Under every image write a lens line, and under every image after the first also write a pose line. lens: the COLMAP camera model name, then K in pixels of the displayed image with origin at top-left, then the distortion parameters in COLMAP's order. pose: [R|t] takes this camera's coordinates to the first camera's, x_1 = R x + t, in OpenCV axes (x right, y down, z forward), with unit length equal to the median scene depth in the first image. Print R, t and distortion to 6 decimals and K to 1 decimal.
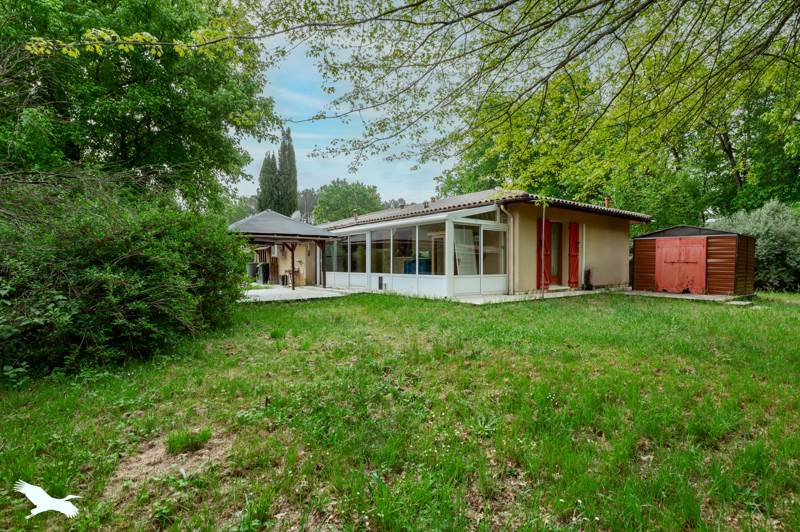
lens RADIAL K [[408.5, 0, 400.0], [0, 408.5, 266.0], [0, 0, 1]] dist [-0.000195, -0.000042]
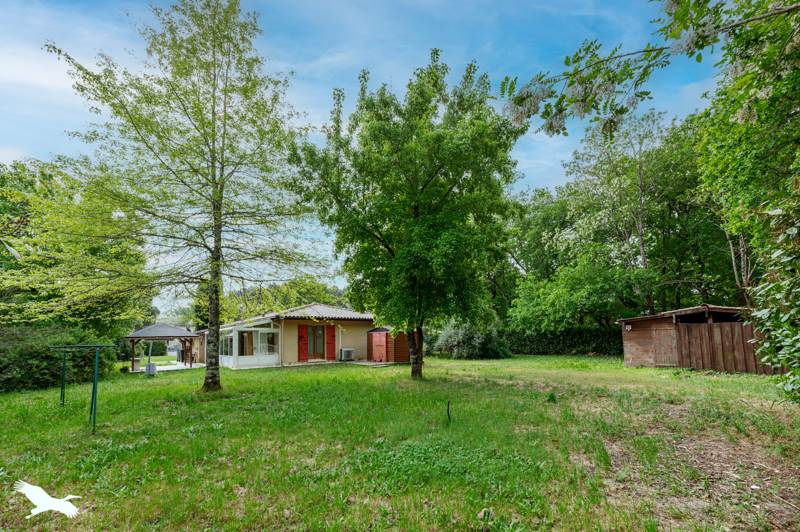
lens RADIAL K [[337.4, 0, 400.0], [0, 337.4, 266.0], [0, 0, 1]] dist [-0.000215, -0.000081]
pose [[0.999649, -0.014549, -0.022124, 0.923092], [0.009703, 0.978674, -0.205191, -0.059454], [0.024637, 0.204904, 0.978472, -0.706695]]
